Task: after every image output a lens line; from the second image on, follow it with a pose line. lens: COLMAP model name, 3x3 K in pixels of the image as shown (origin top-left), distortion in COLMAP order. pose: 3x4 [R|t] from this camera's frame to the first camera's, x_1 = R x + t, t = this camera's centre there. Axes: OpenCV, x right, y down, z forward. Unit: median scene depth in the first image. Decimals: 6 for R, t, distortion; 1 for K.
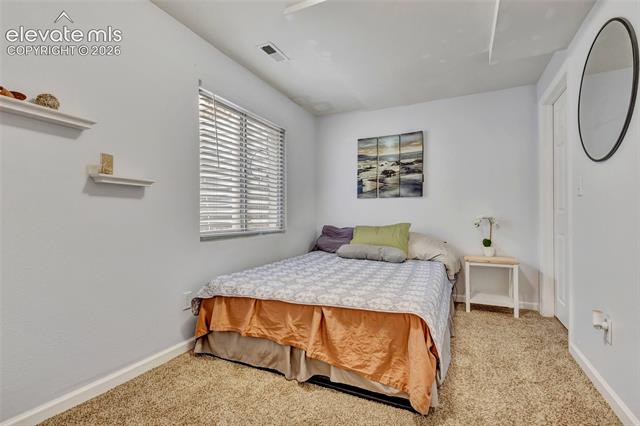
lens RADIAL K [[293.2, 0, 319.1], [0, 293.2, 214.9], [0, 0, 1]] dist [0.001421, -0.001389]
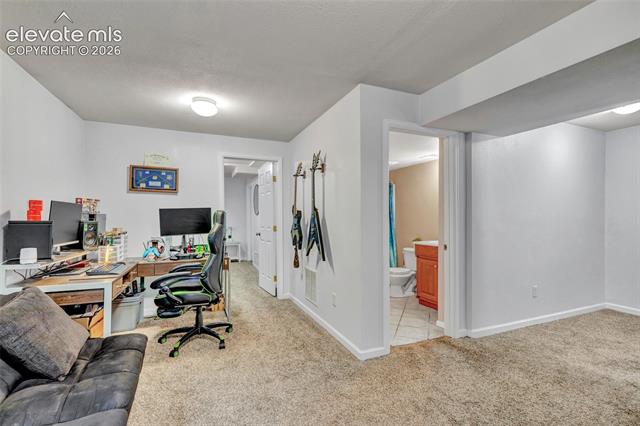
lens RADIAL K [[293.2, 0, 318.4], [0, 293.2, 215.7], [0, 0, 1]] dist [0.001421, -0.001389]
pose [[0.642122, 0.002050, 0.766599, -0.956500], [0.002986, 0.999982, -0.005175, -0.079179], [-0.766596, 0.005612, 0.642105, -1.323915]]
